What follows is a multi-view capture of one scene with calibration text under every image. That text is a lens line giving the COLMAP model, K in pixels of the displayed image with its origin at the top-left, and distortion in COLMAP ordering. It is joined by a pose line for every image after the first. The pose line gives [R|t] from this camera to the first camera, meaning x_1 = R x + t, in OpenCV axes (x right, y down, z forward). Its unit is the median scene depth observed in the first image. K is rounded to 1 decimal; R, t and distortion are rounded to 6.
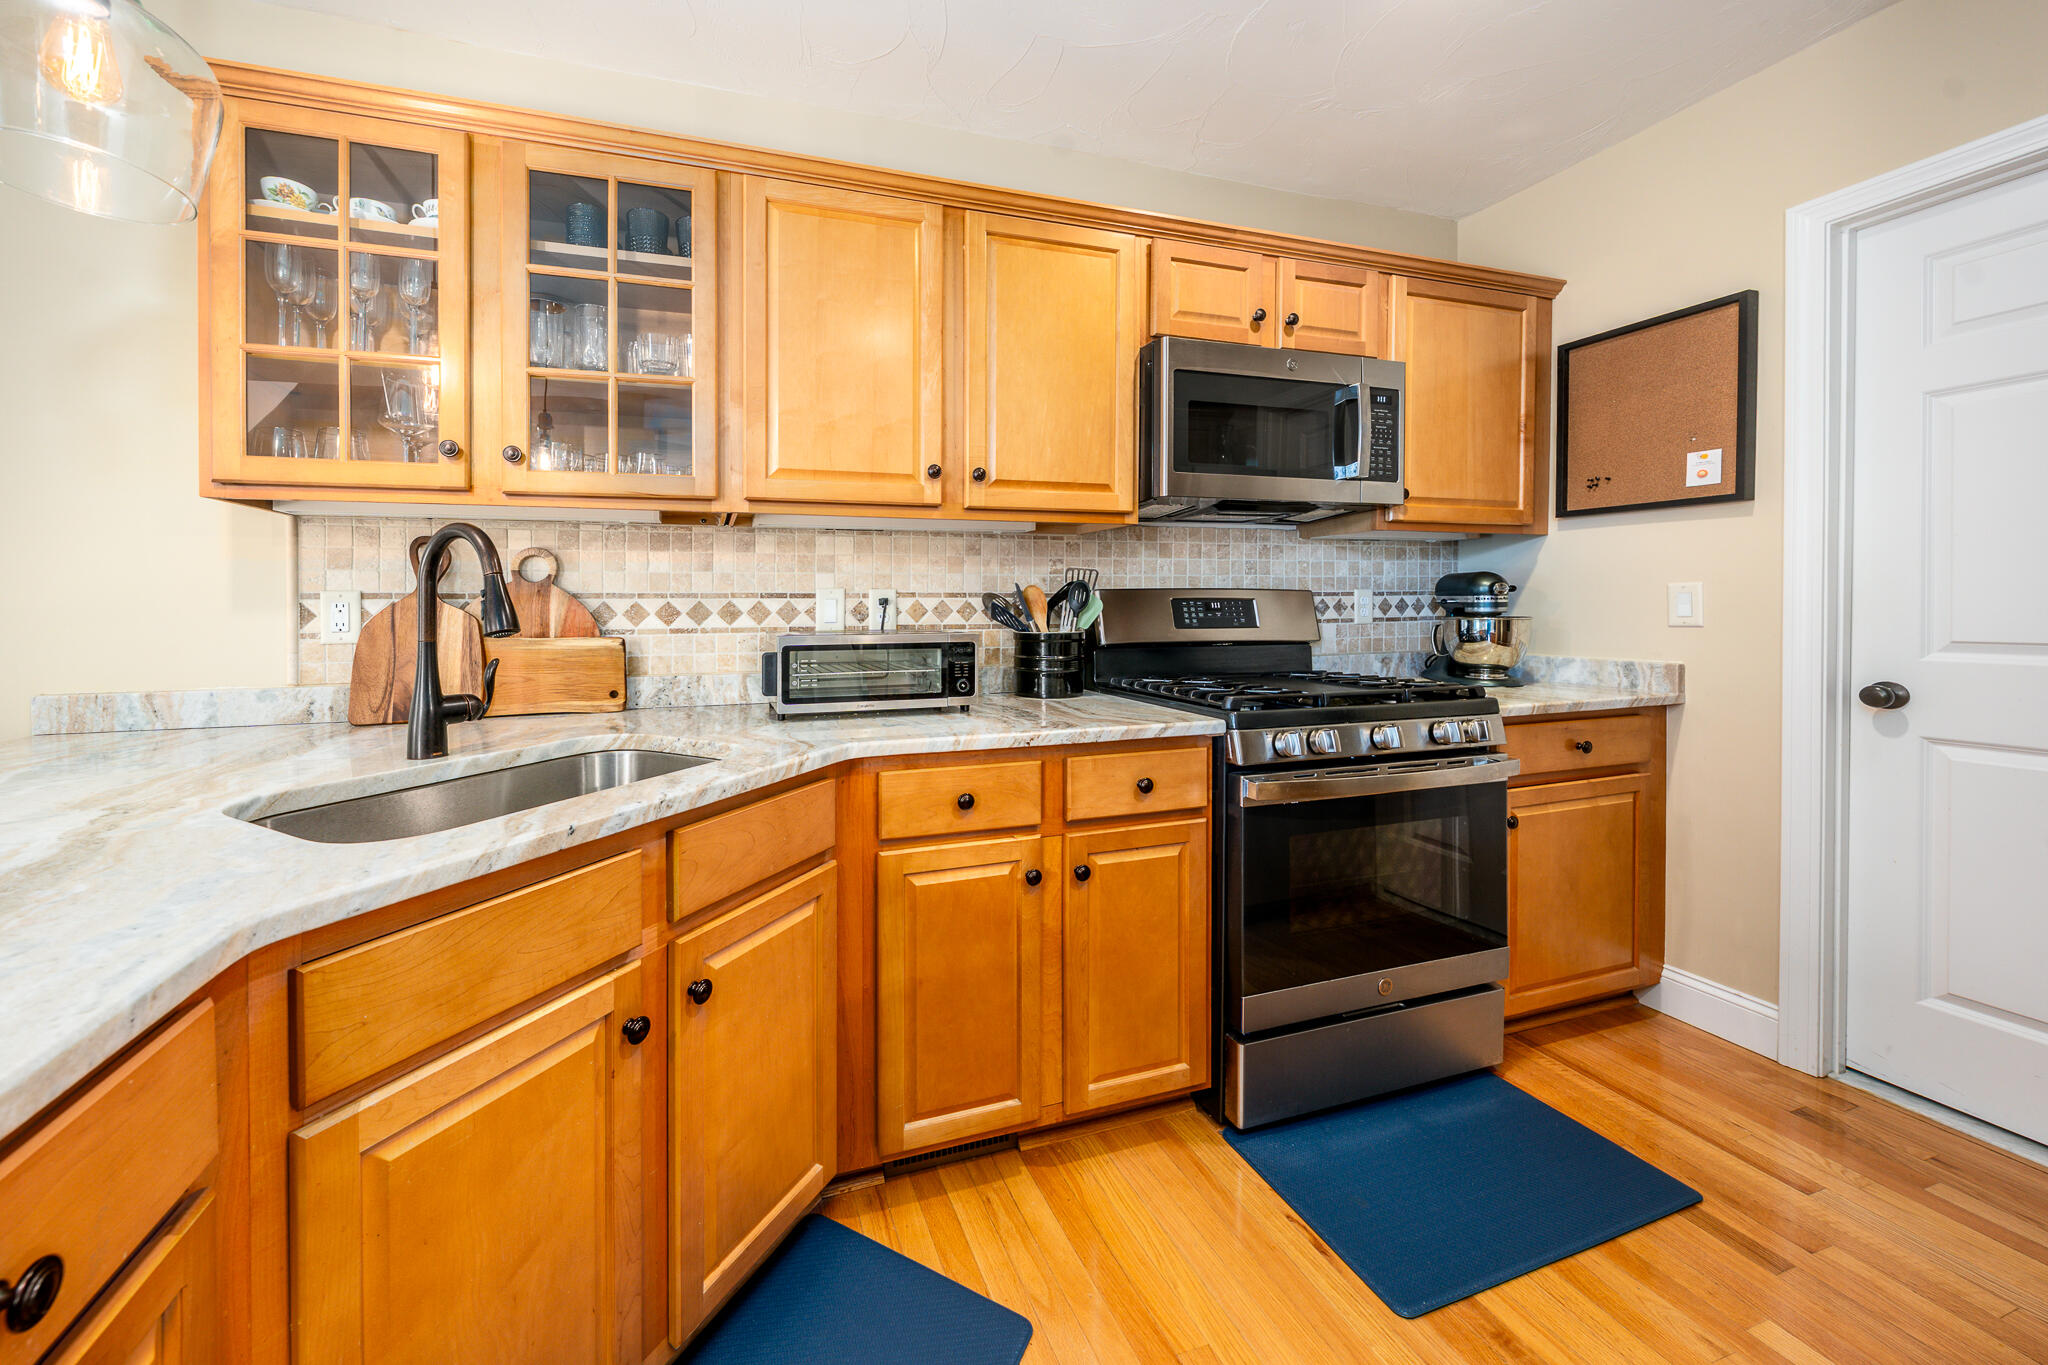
lens RADIAL K [[756.1, 0, 987.7], [0, 756.1, 608.7], [0, 0, 1]] dist [-0.002500, -0.000131]
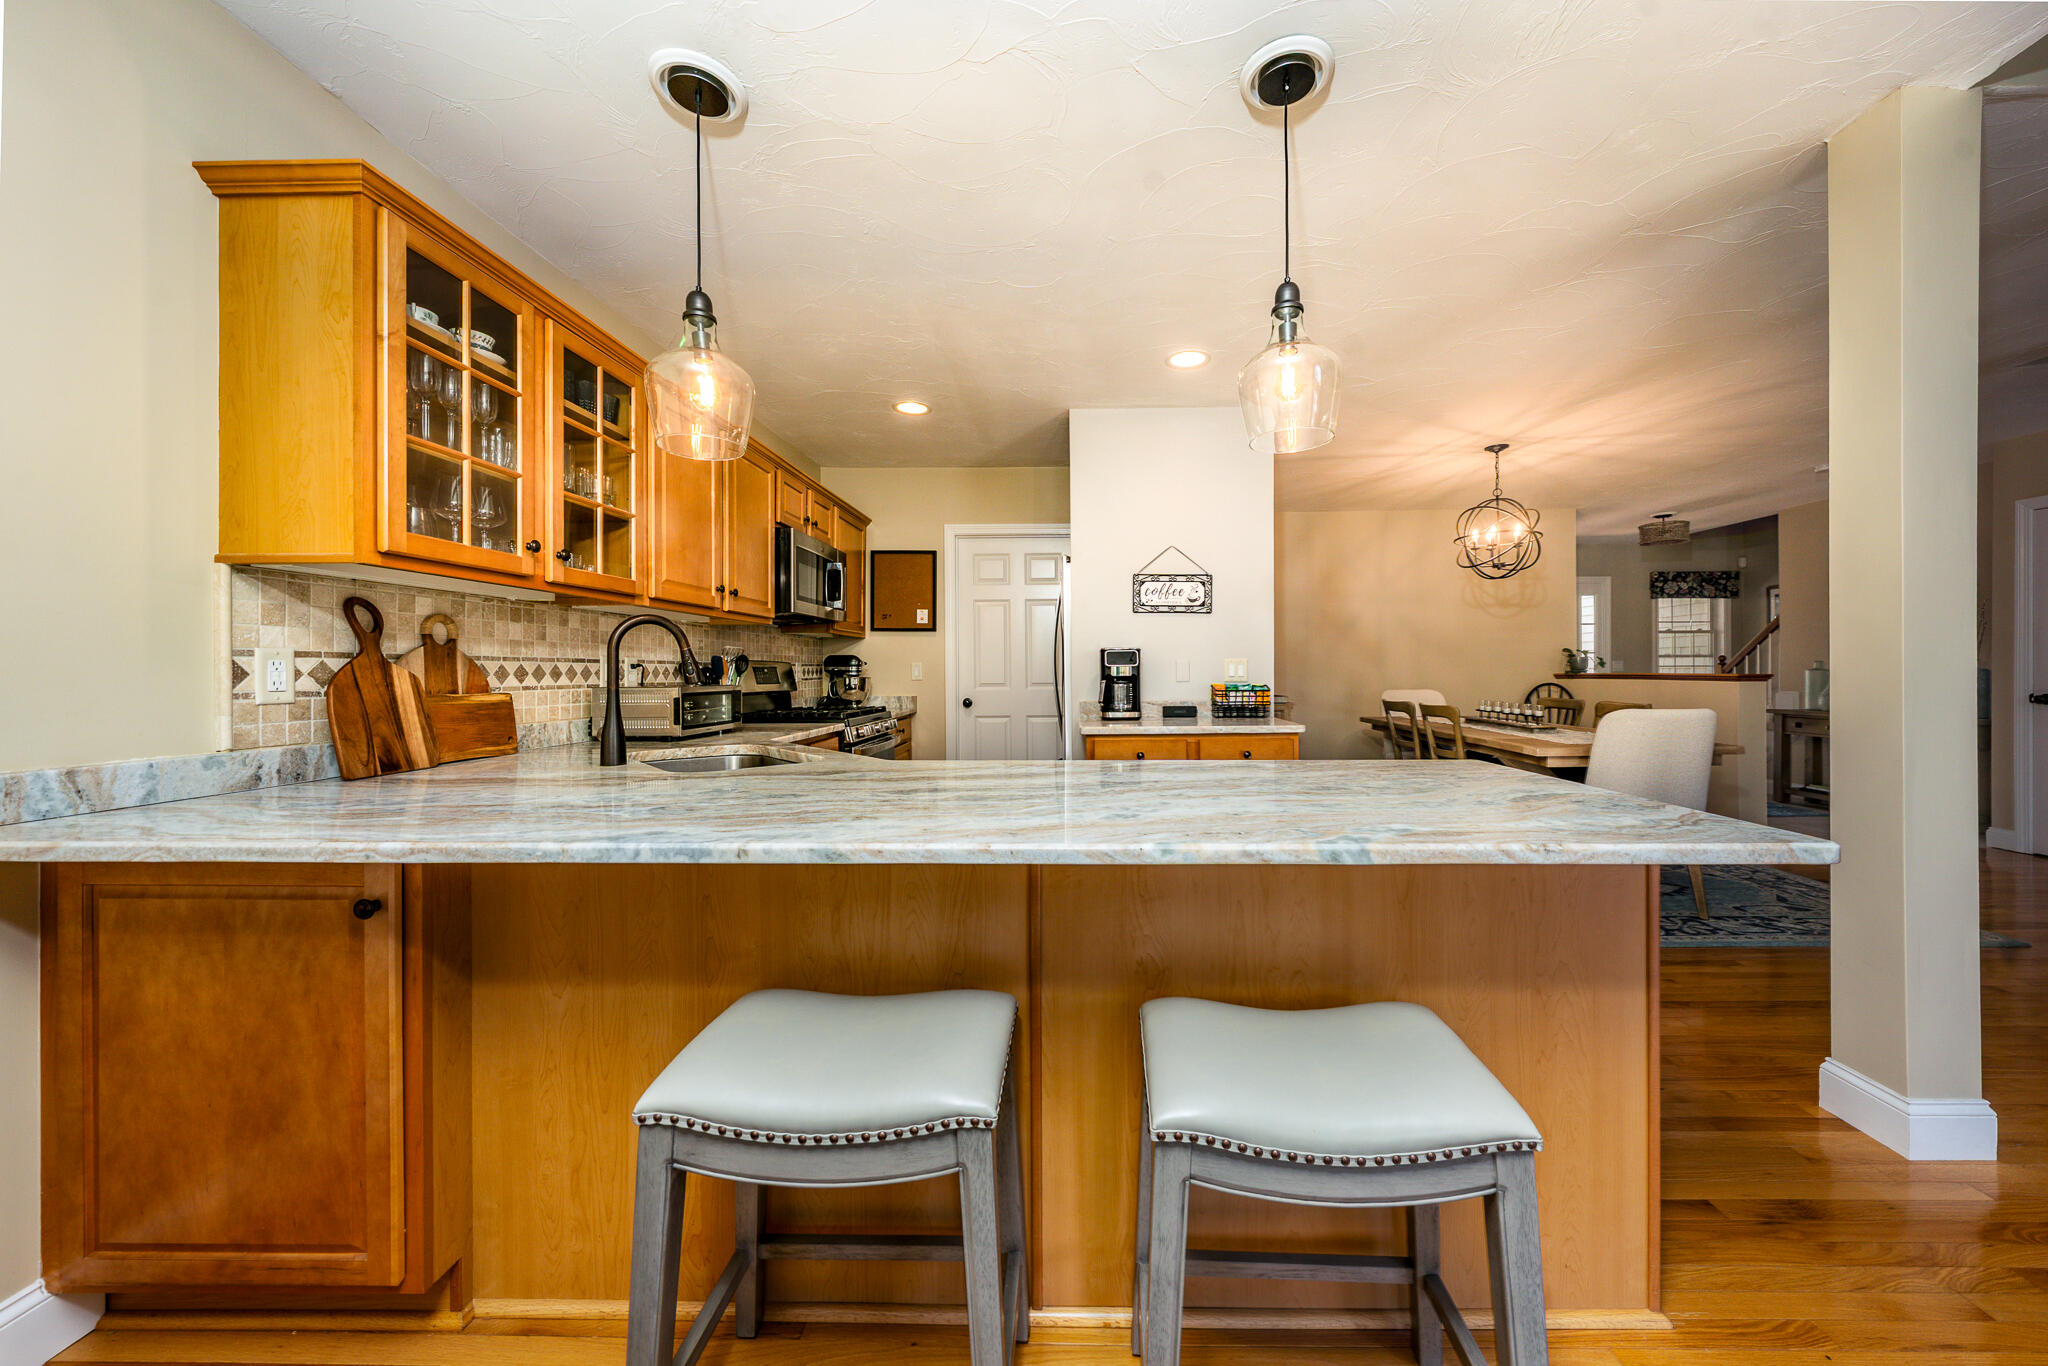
lens RADIAL K [[719.3, 0, 1072.7], [0, 719.3, 671.6], [0, 0, 1]] dist [-0.001161, -0.000041]
pose [[0.305762, 0.004063, 0.952099, -1.249481], [0.008271, 0.999942, -0.006923, 0.017872], [-0.952072, 0.009991, 0.305711, -0.210868]]
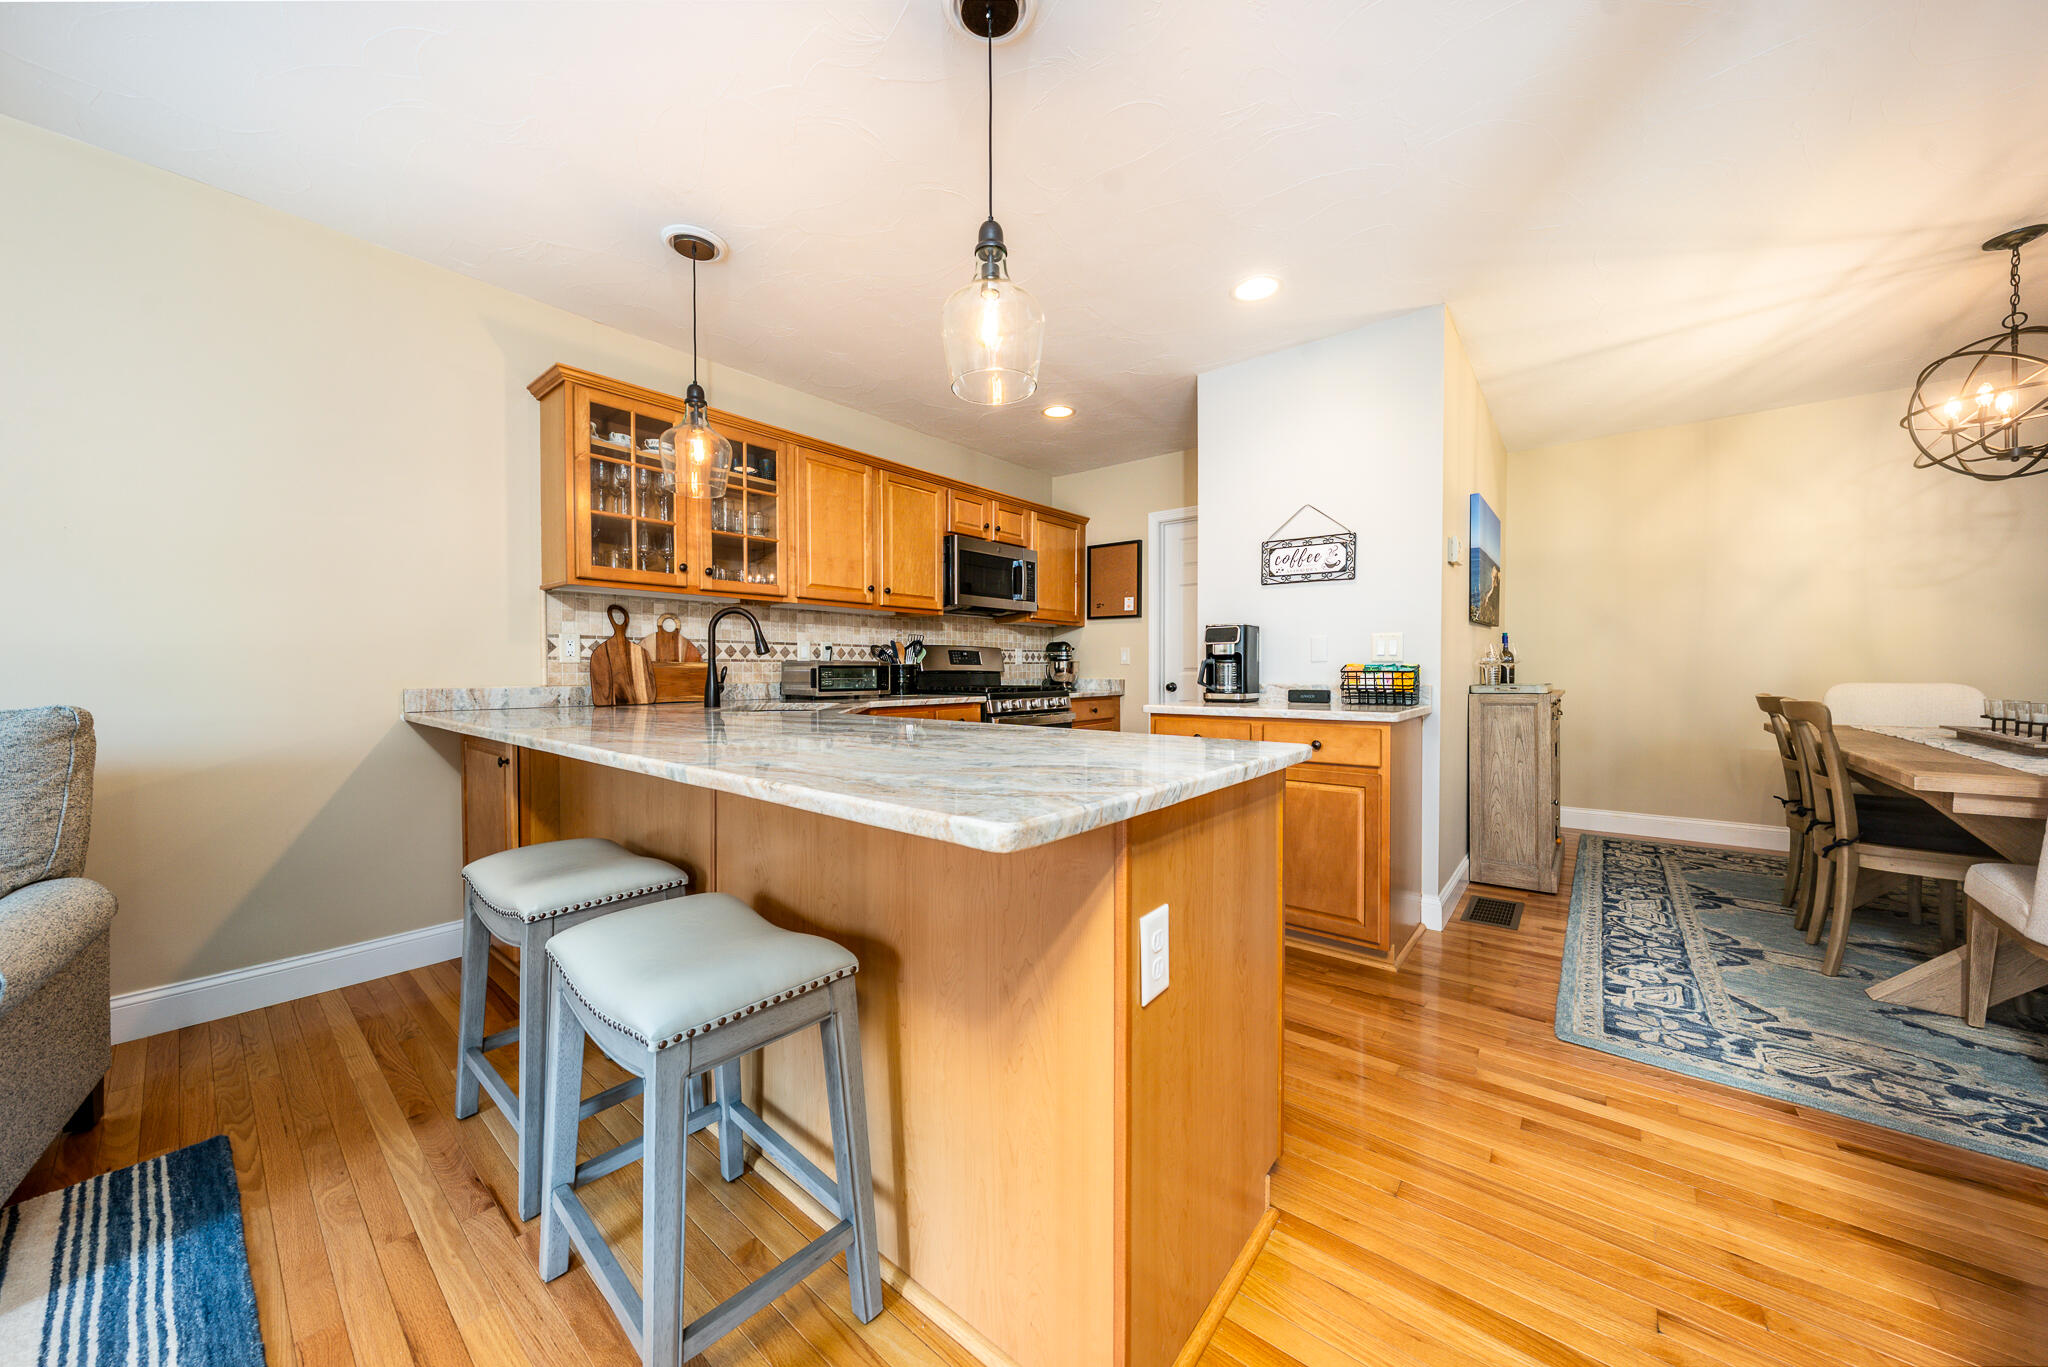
lens RADIAL K [[695.5, 0, 1022.6], [0, 695.5, 685.4], [0, 0, 1]] dist [-0.002775, 0.000086]
pose [[0.833247, -0.007322, 0.552852, -0.767507], [-0.000668, 0.999898, 0.014248, 0.067436], [-0.552900, -0.012242, 0.833158, -0.872767]]
